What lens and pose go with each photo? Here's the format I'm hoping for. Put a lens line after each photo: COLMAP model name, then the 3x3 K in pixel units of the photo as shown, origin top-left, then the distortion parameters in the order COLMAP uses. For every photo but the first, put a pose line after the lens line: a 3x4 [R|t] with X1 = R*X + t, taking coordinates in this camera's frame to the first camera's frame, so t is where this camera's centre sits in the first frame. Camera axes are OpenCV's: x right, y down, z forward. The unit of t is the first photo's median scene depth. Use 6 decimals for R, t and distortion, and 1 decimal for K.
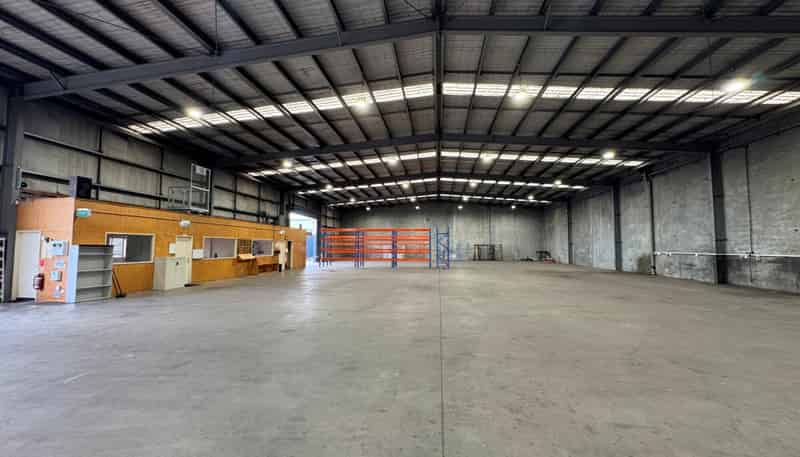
lens RADIAL K [[316.8, 0, 393.3], [0, 316.8, 229.3], [0, 0, 1]] dist [-0.015545, 0.000055]
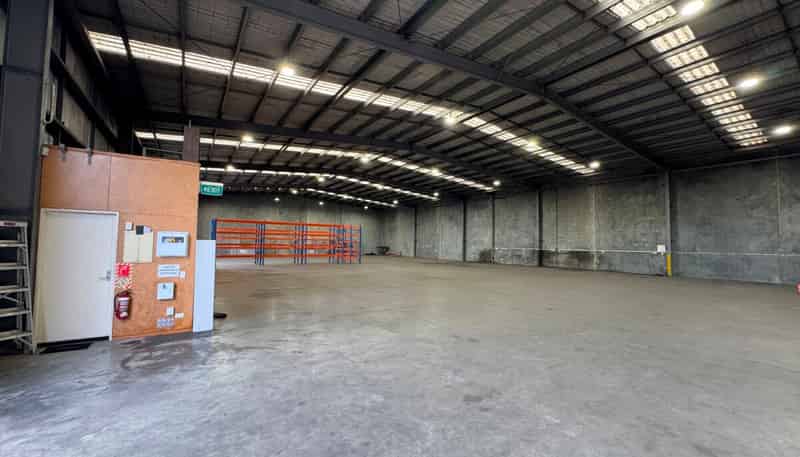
lens RADIAL K [[316.8, 0, 395.8], [0, 316.8, 247.4], [0, 0, 1]] dist [-0.015545, 0.000055]
pose [[0.766254, -0.000046, 0.642537, -0.473075], [-0.046930, 0.997325, 0.056038, 0.005312], [-0.640821, -0.073094, 0.764203, 0.113294]]
